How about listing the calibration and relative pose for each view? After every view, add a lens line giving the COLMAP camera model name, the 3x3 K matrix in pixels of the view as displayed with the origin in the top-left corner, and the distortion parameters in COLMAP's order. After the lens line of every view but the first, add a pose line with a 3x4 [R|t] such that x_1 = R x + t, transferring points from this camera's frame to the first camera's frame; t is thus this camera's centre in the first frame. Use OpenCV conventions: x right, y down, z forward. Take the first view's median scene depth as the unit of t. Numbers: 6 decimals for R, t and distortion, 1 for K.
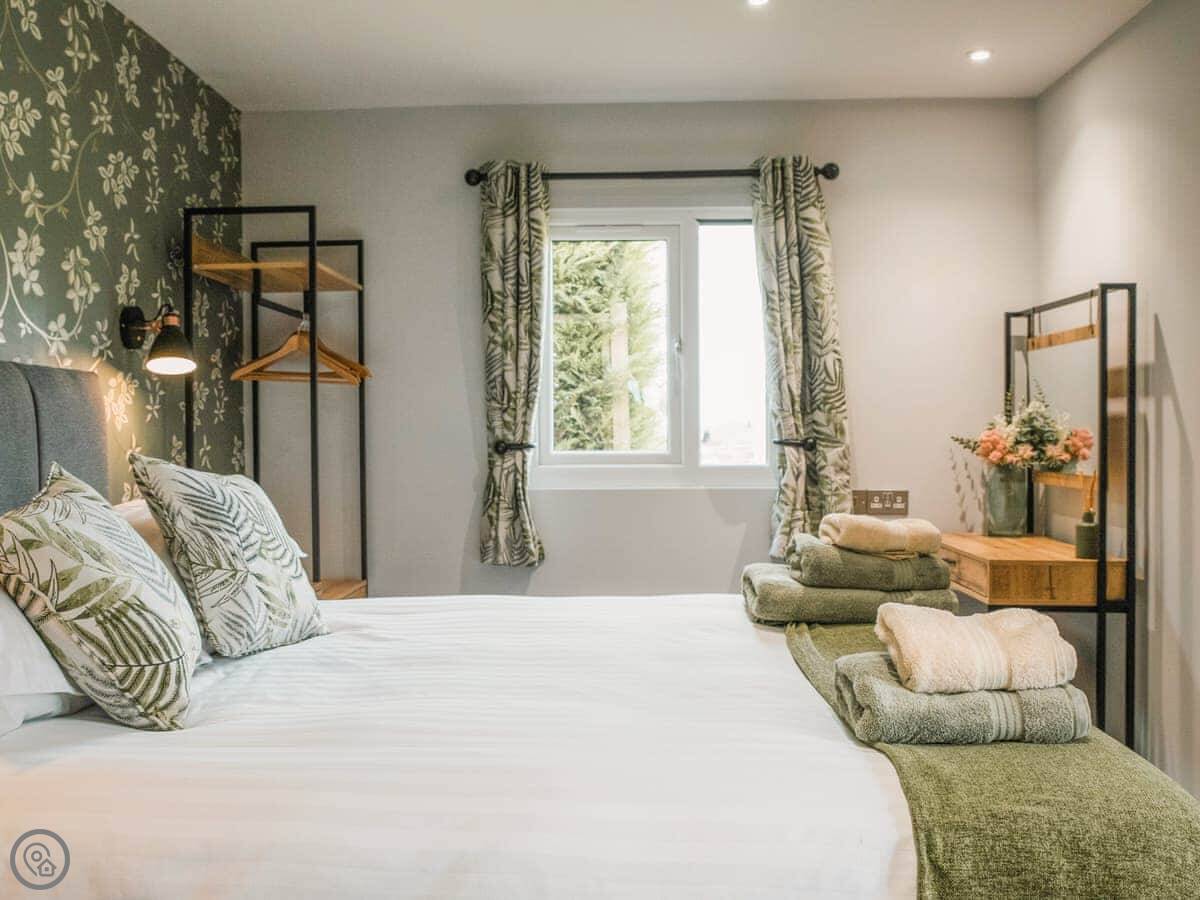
lens RADIAL K [[1123.7, 0, 600.0], [0, 1123.7, 450.0], [0, 0, 1]] dist [-0.072065, 0.089489]
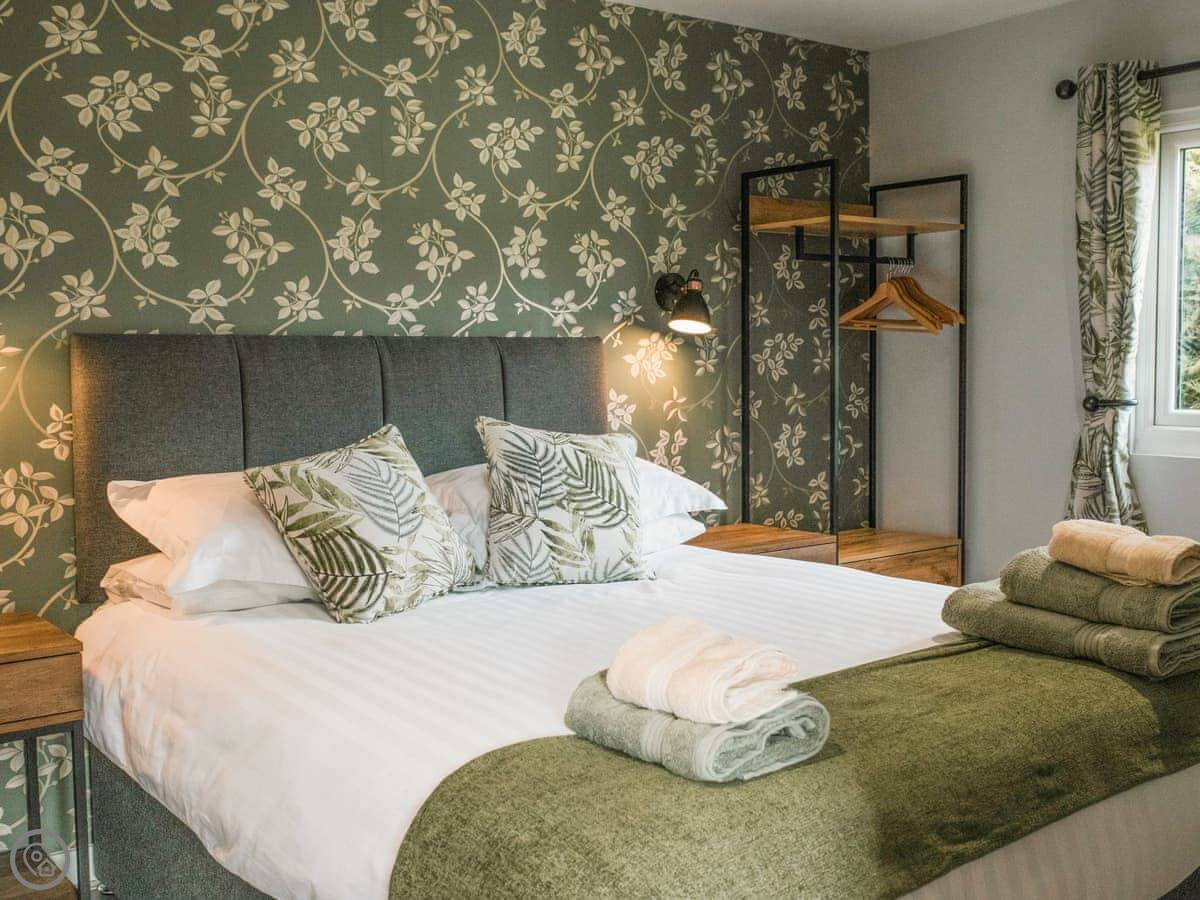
lens RADIAL K [[1269.5, 0, 600.0], [0, 1269.5, 450.0], [0, 0, 1]] dist [-0.033378, 0.014917]
pose [[0.636671, 0.064440, -0.768439, 0.790394], [-0.009037, 0.997057, 0.076124, -0.070666], [0.771083, -0.041522, 0.635380, 0.179189]]
